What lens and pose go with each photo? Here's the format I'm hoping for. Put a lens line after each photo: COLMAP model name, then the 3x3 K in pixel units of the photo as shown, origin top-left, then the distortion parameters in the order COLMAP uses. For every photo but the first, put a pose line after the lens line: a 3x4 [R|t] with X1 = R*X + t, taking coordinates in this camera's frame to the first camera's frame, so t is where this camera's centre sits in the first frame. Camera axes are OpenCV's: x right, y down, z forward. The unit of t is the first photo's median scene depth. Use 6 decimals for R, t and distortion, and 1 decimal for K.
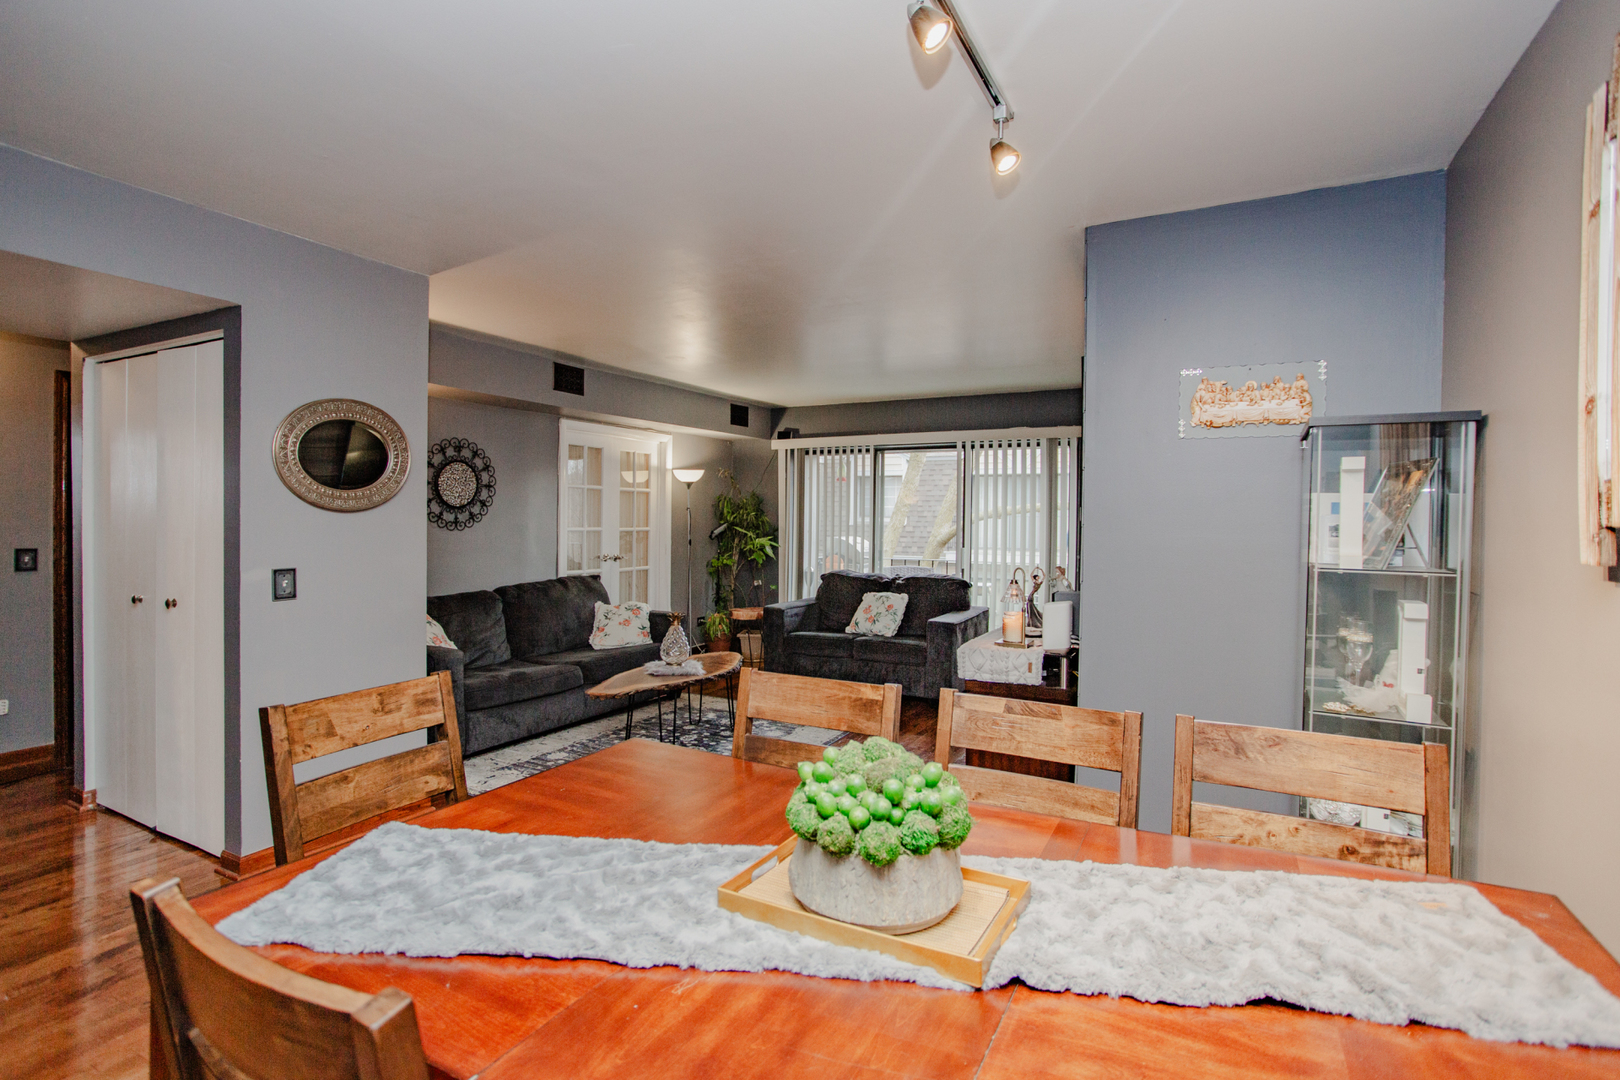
lens RADIAL K [[781.5, 0, 810.0], [0, 781.5, 527.9], [0, 0, 1]] dist [-0.040911, 0.008575]
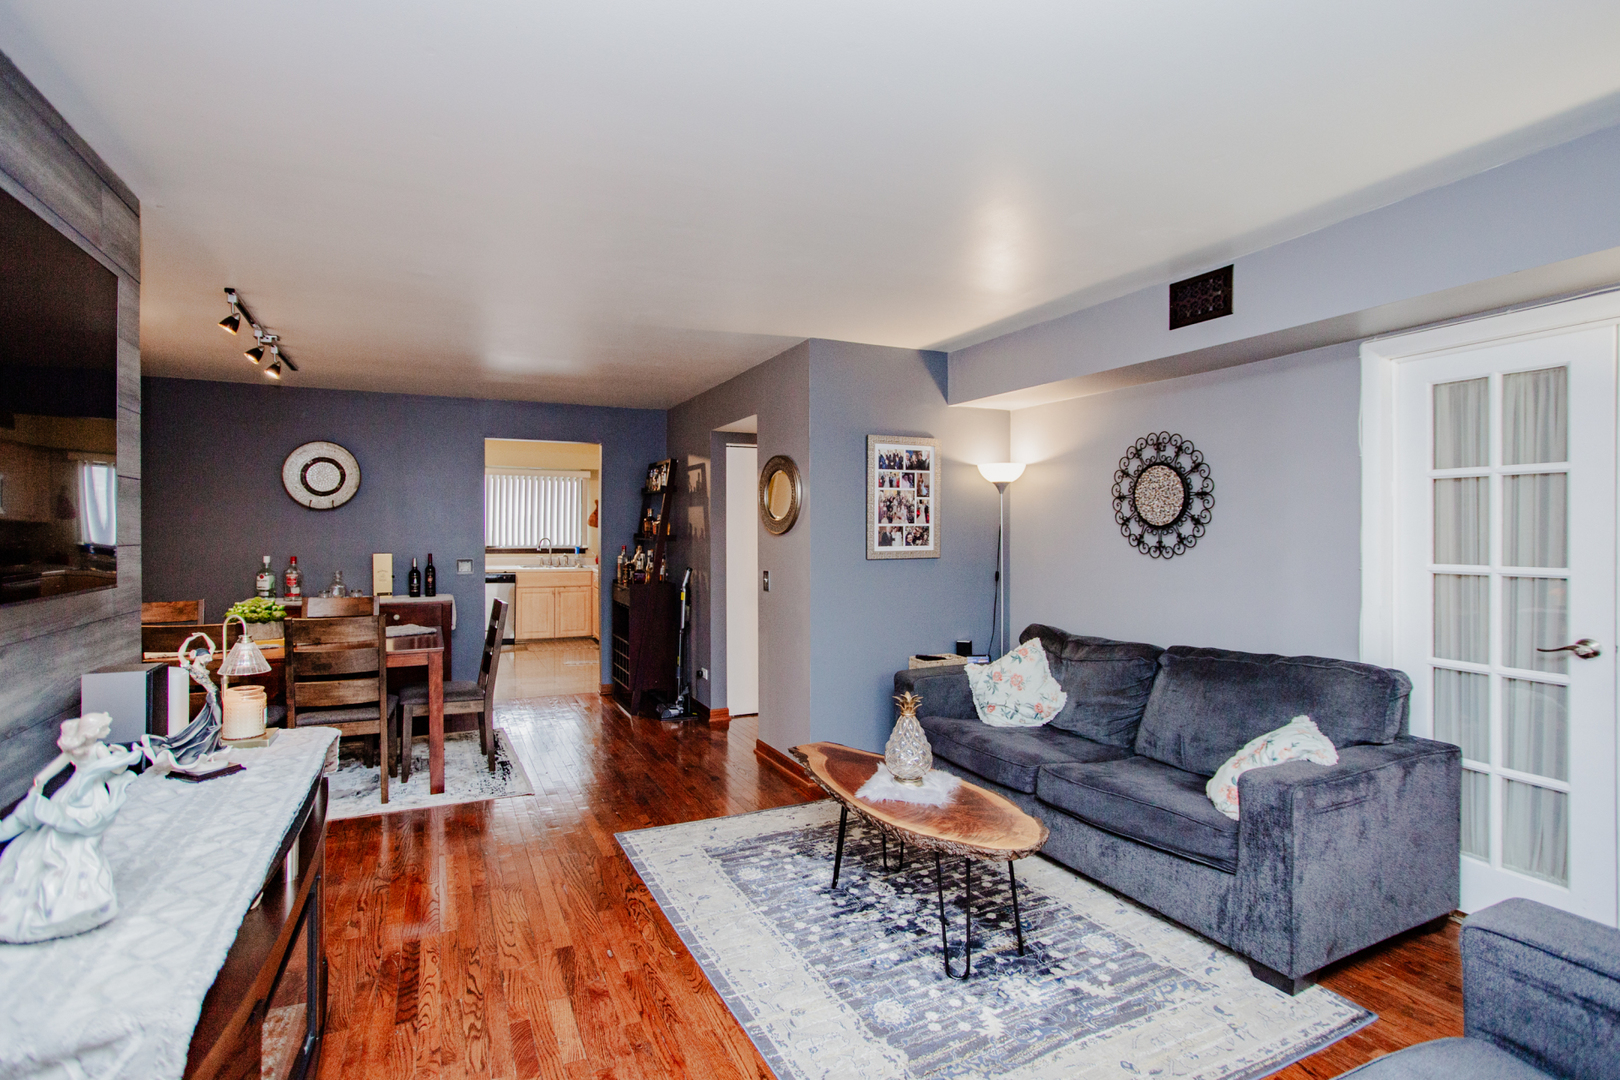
lens RADIAL K [[781.5, 0, 809.7], [0, 781.5, 542.4], [0, 0, 1]] dist [-0.040911, 0.008575]
pose [[-0.595015, 0.000145, -0.803714, 0.272972], [-0.014297, 0.999840, 0.010765, -0.012687], [0.803587, 0.017896, -0.594918, 0.967712]]
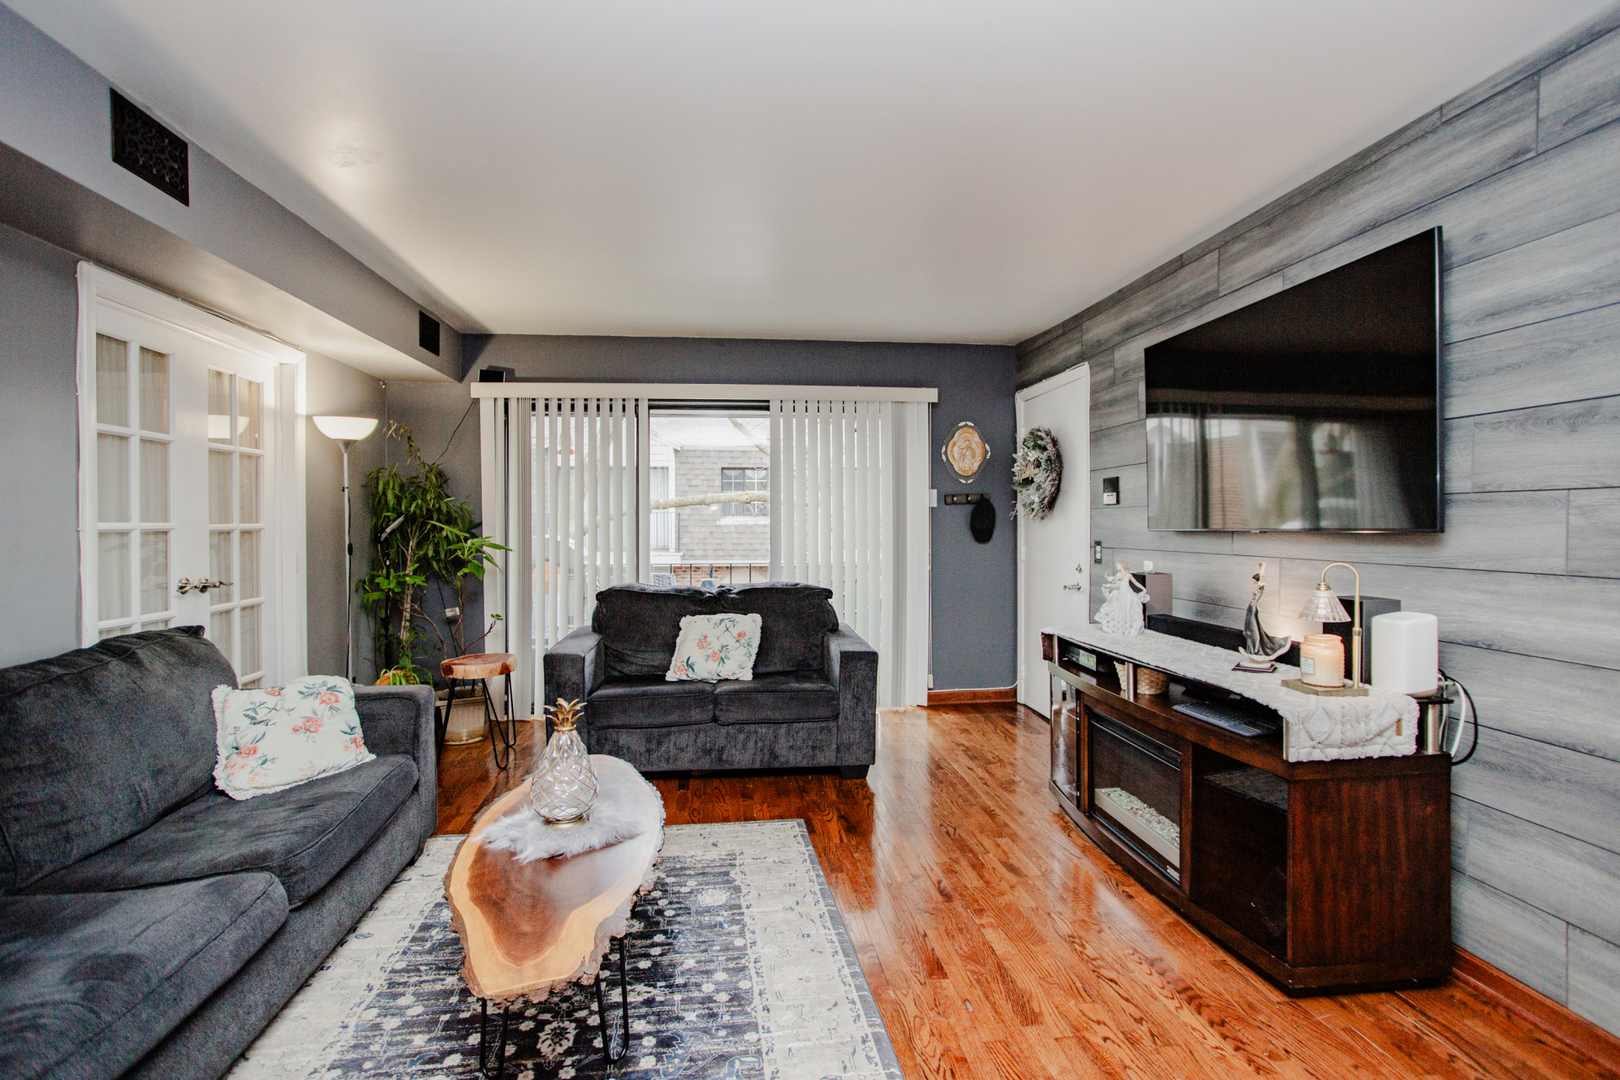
lens RADIAL K [[781.5, 0, 822.6], [0, 781.5, 537.6], [0, 0, 1]] dist [-0.040911, 0.008575]
pose [[0.811893, -0.022144, 0.583386, -0.228365], [0.015938, 0.999749, 0.015768, 0.007811], [-0.583589, -0.003504, 0.812042, 0.415368]]
